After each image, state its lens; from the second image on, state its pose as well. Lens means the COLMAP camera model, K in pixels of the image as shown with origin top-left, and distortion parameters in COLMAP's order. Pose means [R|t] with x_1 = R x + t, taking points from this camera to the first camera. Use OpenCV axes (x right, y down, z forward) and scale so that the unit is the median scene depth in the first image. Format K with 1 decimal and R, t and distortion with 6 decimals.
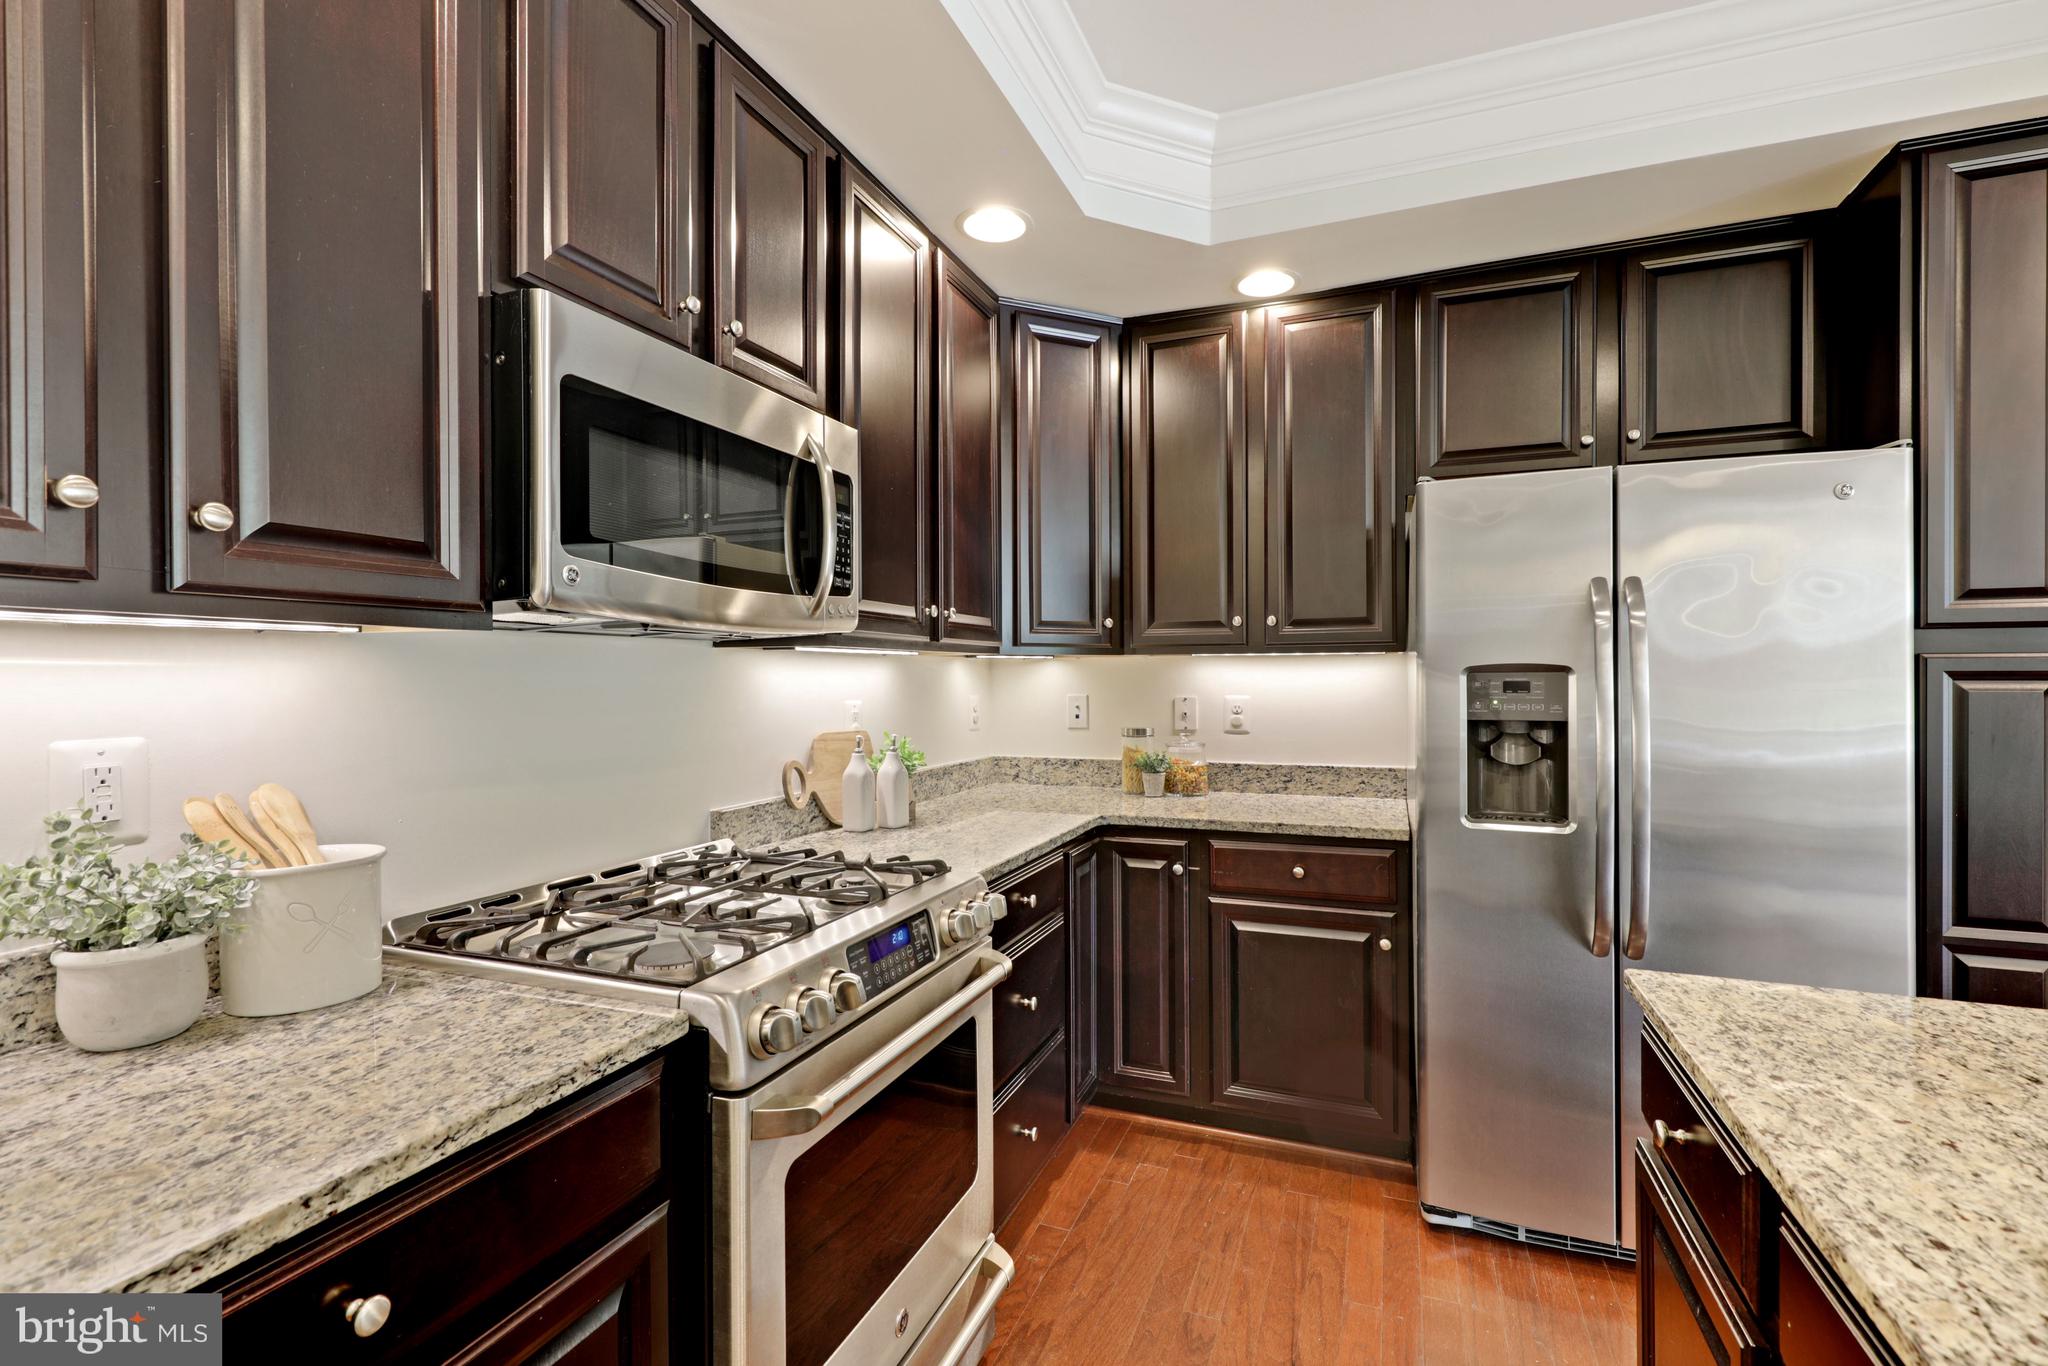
lens RADIAL K [[920.8, 0, 1028.9], [0, 920.8, 679.5], [0, 0, 1]] dist [0.004437, -0.001390]
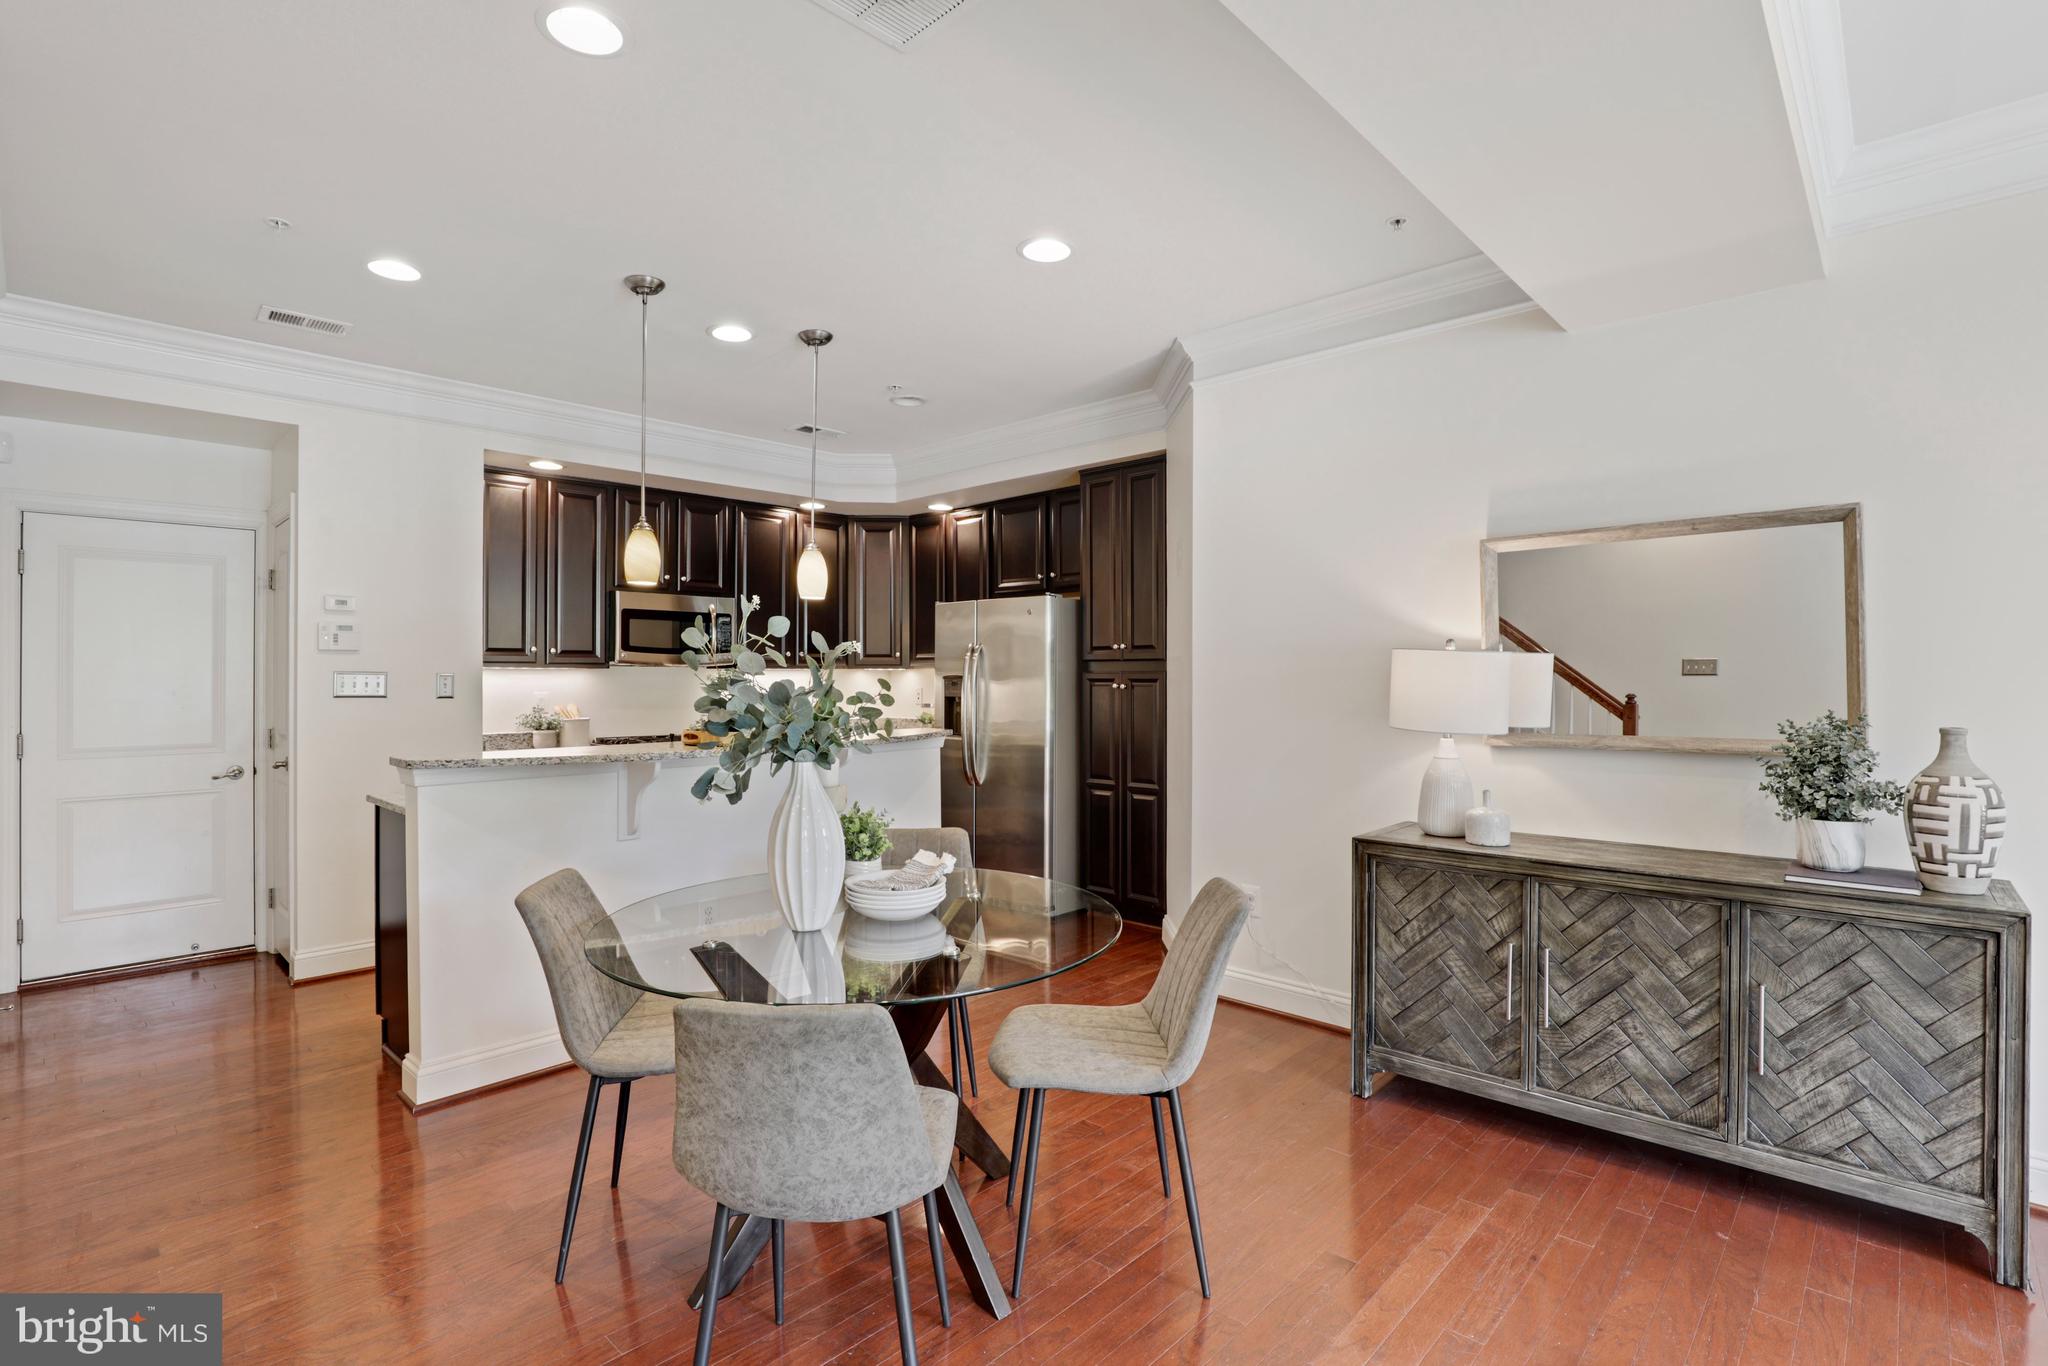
lens RADIAL K [[995.3, 0, 1018.0], [0, 995.3, 667.1], [0, 0, 1]] dist [0.001671, -0.001468]
pose [[0.915499, -0.001307, -0.402318, 1.616073], [-0.003454, 0.999932, -0.011109, -0.007985], [0.402305, 0.011560, 0.915433, -1.326280]]
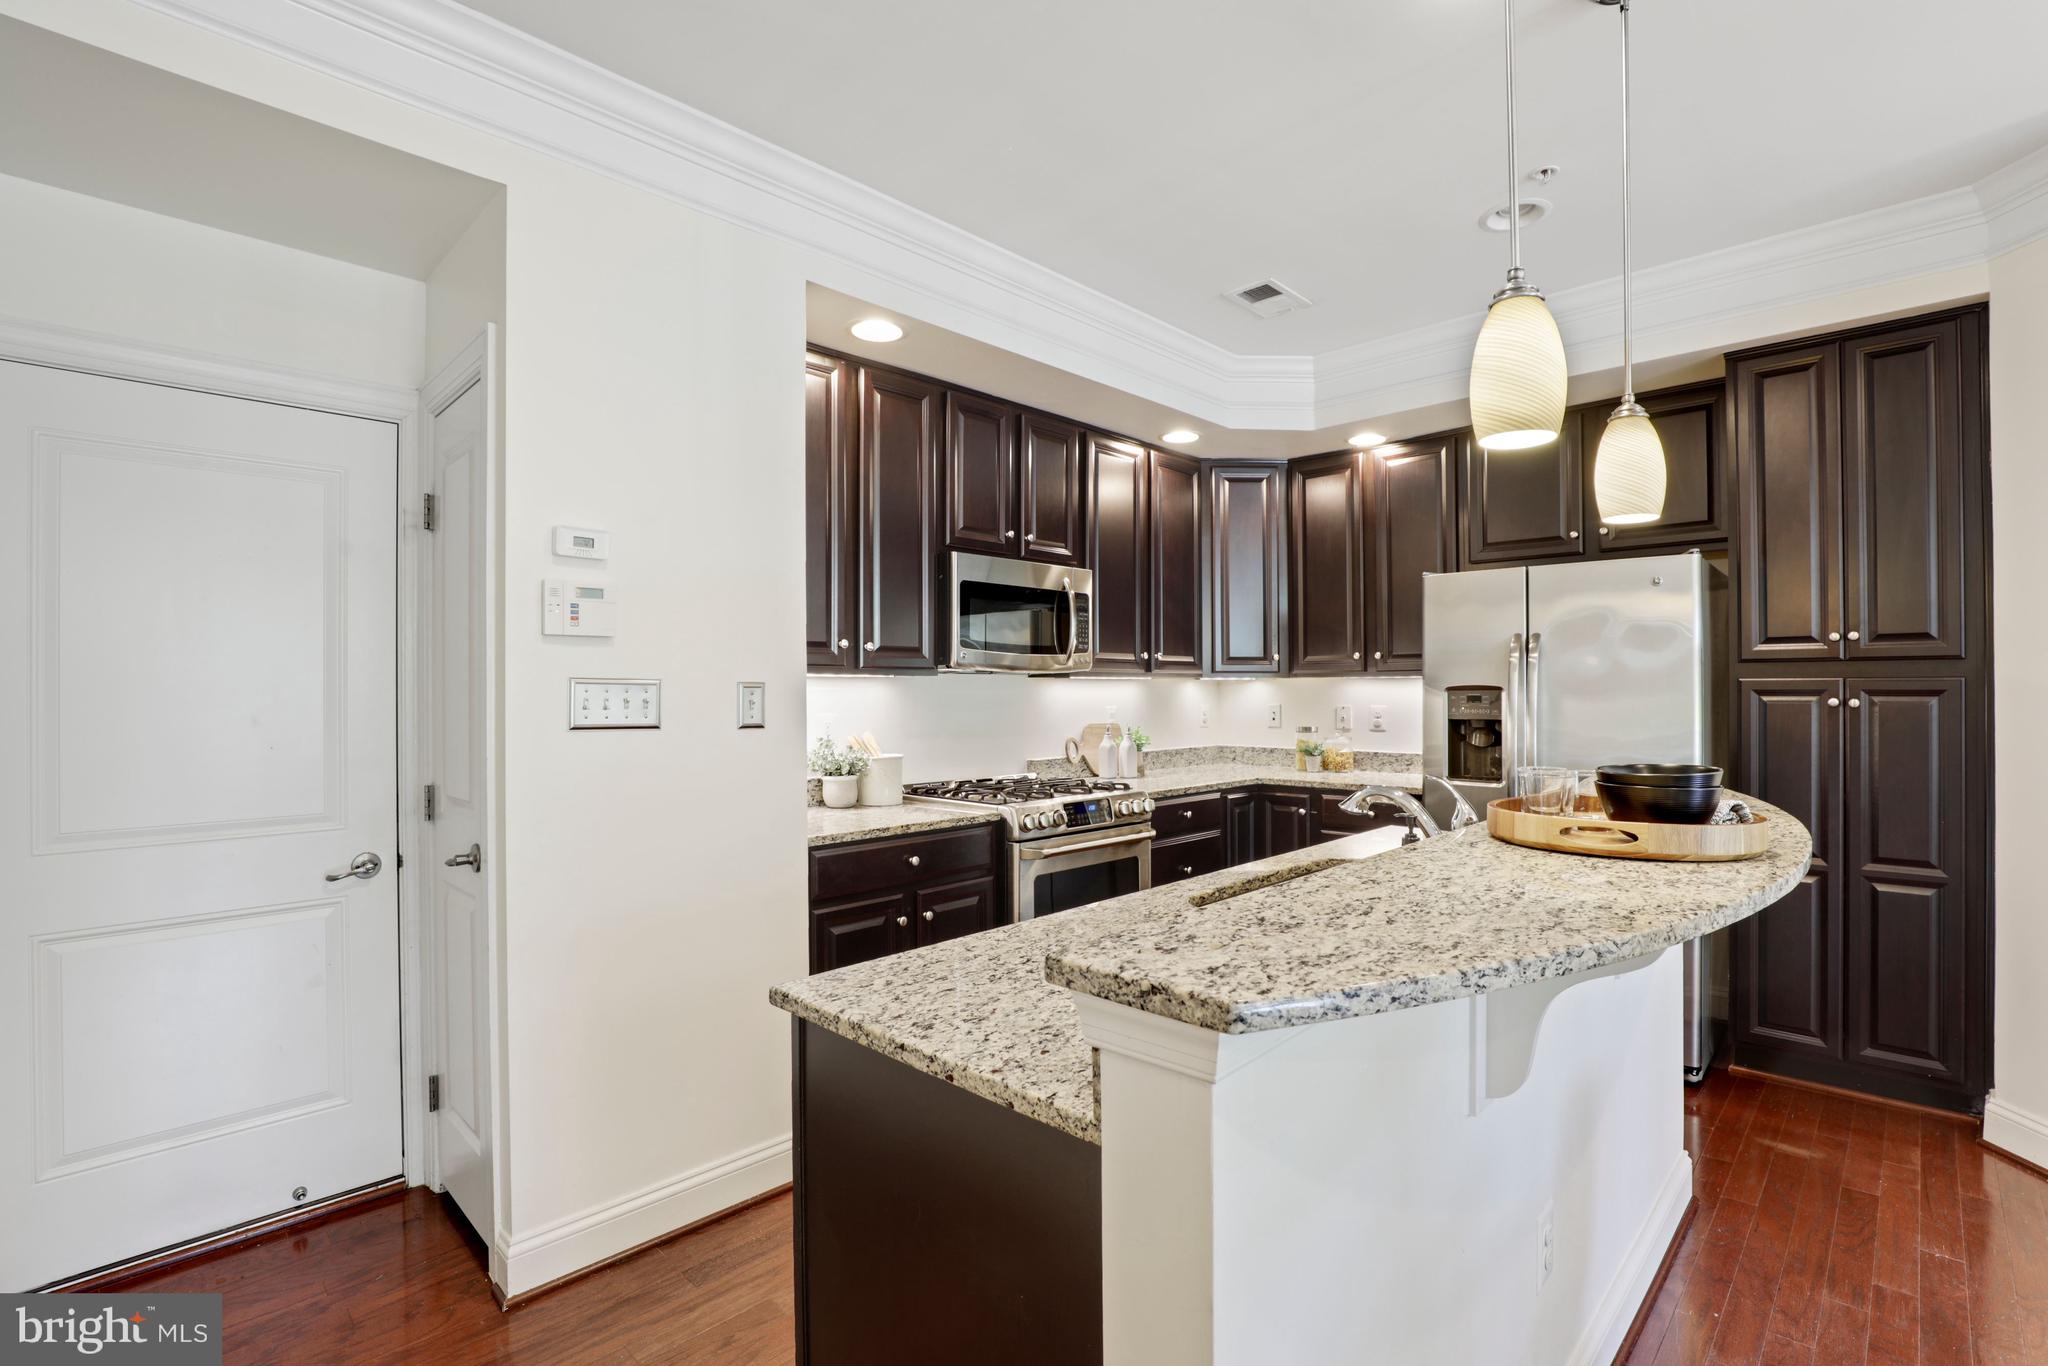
lens RADIAL K [[920.8, 0, 1021.8], [0, 920.8, 690.7], [0, 0, 1]] dist [0.004437, -0.001390]
pose [[0.920139, 0.000491, -0.391592, 0.380851], [-0.001028, 0.999999, -0.001160, -0.003817], [0.391591, 0.001470, 0.920138, -0.751938]]
